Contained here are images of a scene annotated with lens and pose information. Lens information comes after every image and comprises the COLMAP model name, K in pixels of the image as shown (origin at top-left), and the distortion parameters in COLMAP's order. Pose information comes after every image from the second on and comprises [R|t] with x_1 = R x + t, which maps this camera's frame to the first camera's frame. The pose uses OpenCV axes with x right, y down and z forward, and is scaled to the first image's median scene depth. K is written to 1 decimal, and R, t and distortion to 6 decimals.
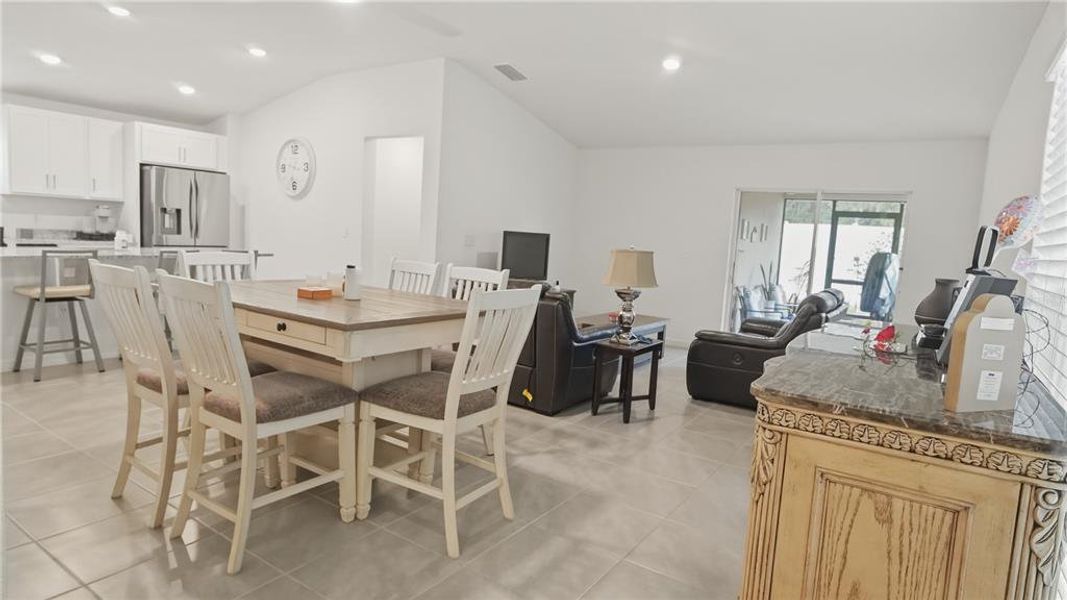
lens RADIAL K [[628.2, 0, 527.5], [0, 628.2, 297.7], [0, 0, 1]] dist [0.000509, 0.002639]
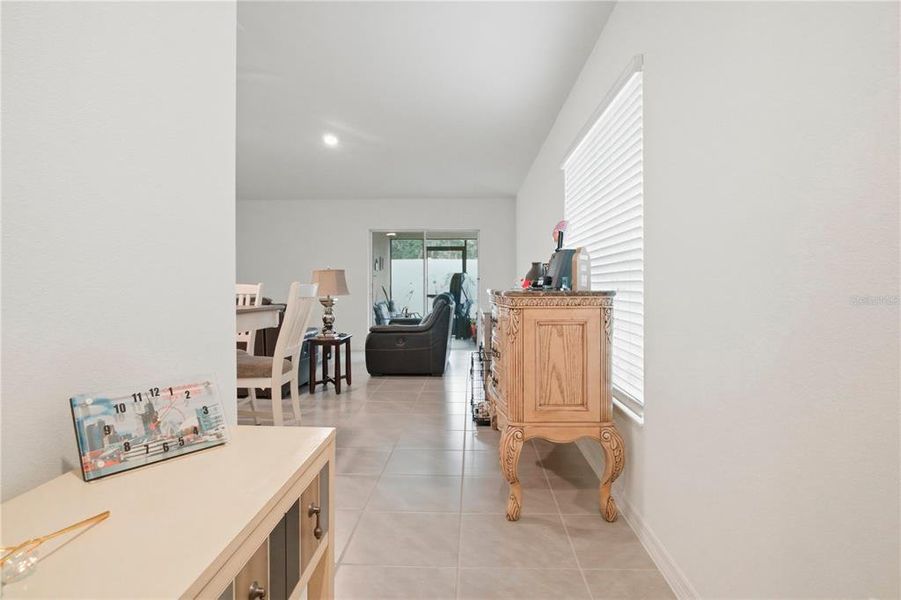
lens RADIAL K [[549.4, 0, 469.0], [0, 549.4, 286.1], [0, 0, 1]] dist [-0.006385, 0.000291]
pose [[0.834480, -0.061951, 0.547545, -0.238013], [0.108289, 0.992721, -0.052717, 0.056969], [-0.540293, 0.103284, 0.835114, -0.172138]]
